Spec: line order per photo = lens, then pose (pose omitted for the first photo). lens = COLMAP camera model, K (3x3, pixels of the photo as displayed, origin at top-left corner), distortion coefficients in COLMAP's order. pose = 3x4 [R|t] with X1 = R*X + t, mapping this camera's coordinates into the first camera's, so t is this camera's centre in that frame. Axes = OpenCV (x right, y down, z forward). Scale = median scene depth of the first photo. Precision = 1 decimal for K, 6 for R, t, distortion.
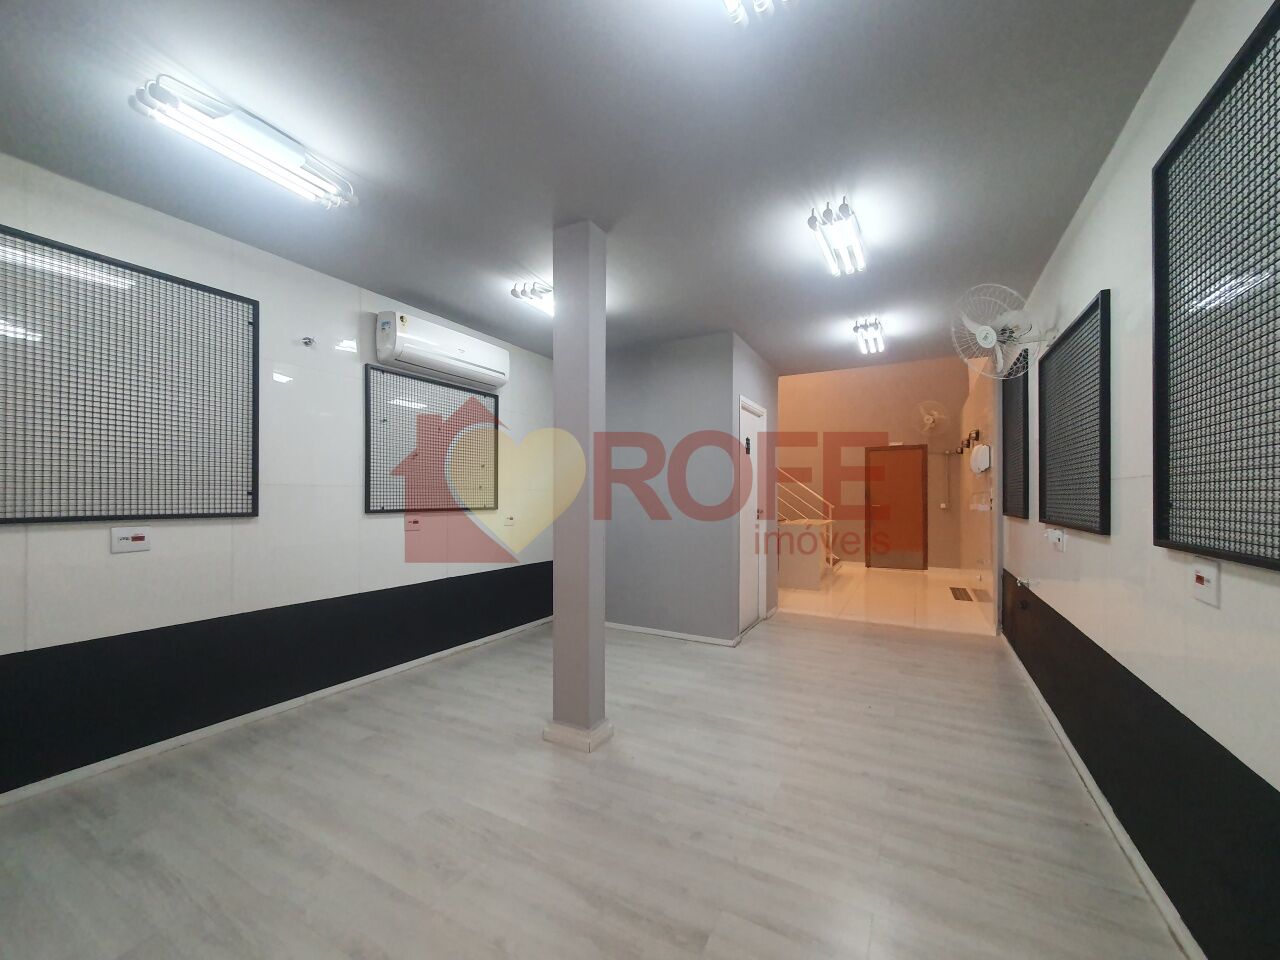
lens RADIAL K [[510.6, 0, 638.0], [0, 510.6, 493.3], [0, 0, 1]] dist [0.002760, 0.000605]
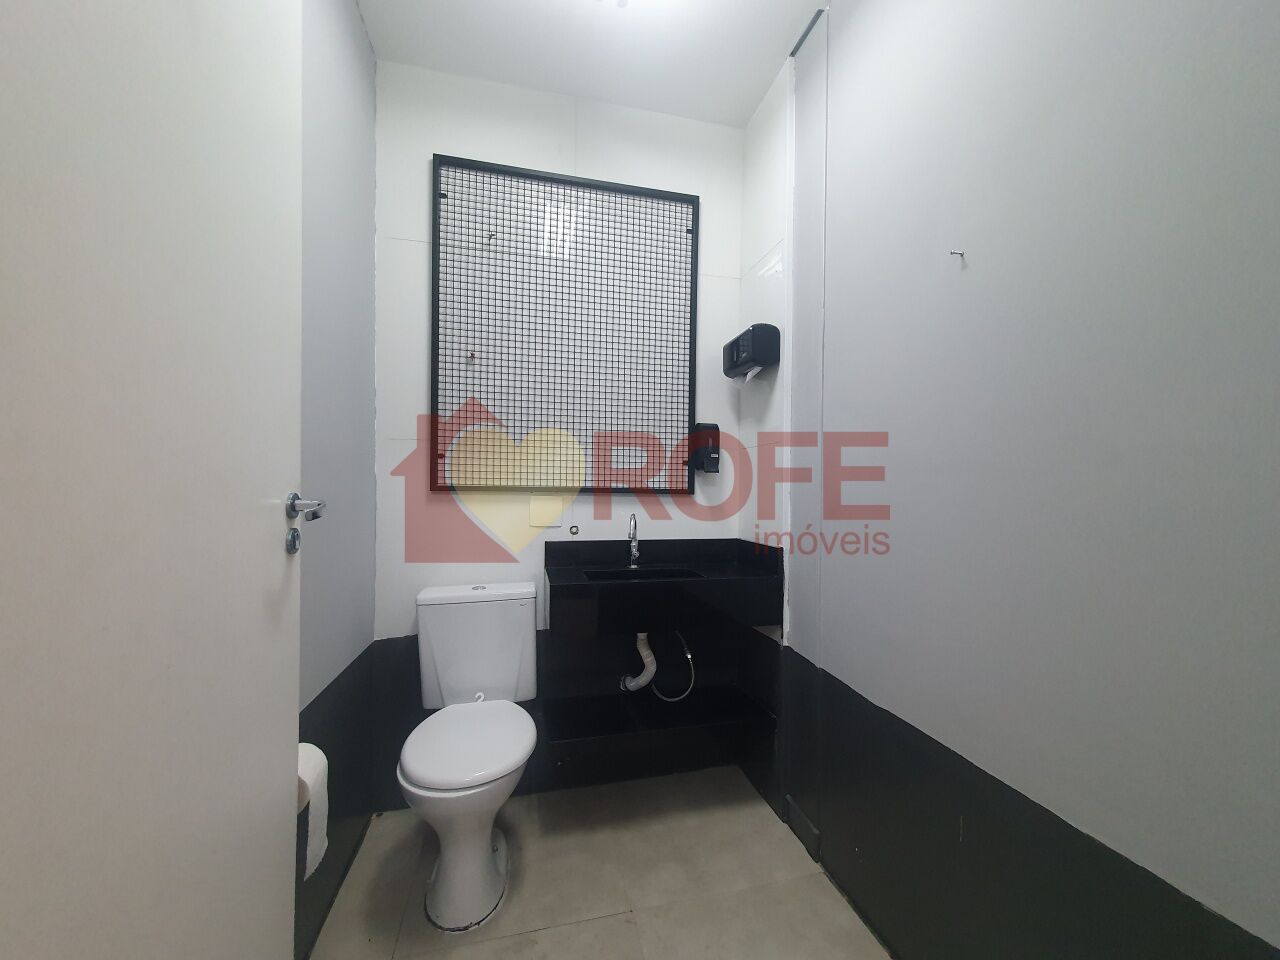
lens RADIAL K [[510.6, 0, 641.4], [0, 510.6, 477.8], [0, 0, 1]] dist [0.002760, 0.000605]
pose [[0.703001, 0.009075, -0.711131, -0.248646], [-0.006365, 0.999959, 0.006469, 0.015548], [0.711160, -0.000021, 0.703030, 0.384581]]
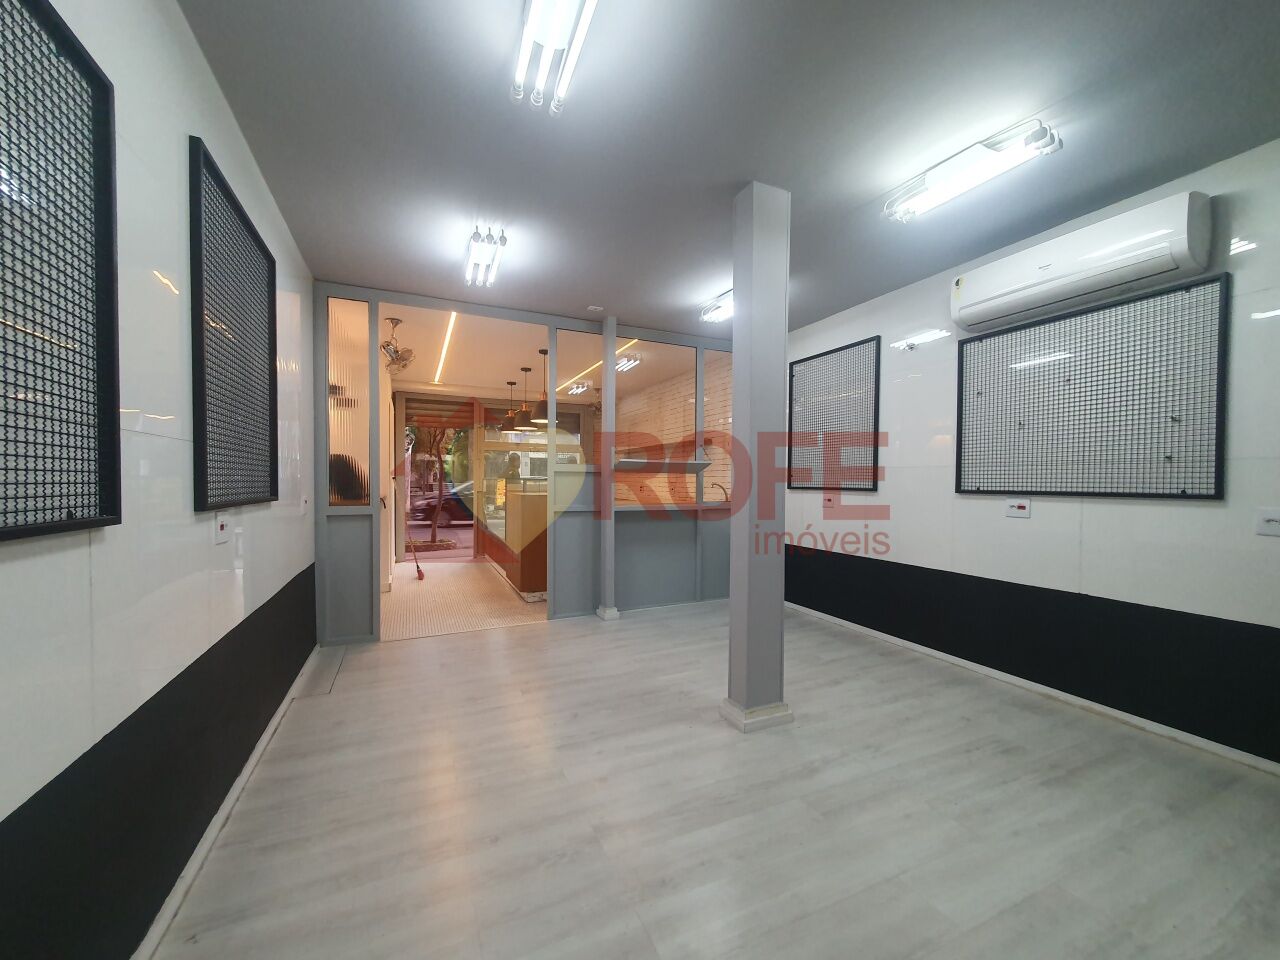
lens RADIAL K [[510.6, 0, 638.1], [0, 510.6, 482.8], [0, 0, 1]] dist [0.002760, 0.000605]
pose [[-0.608756, -0.004889, -0.793342, 0.671519], [-0.003220, 0.999988, -0.003691, 0.027371], [0.793351, 0.000308, -0.608764, 1.195318]]
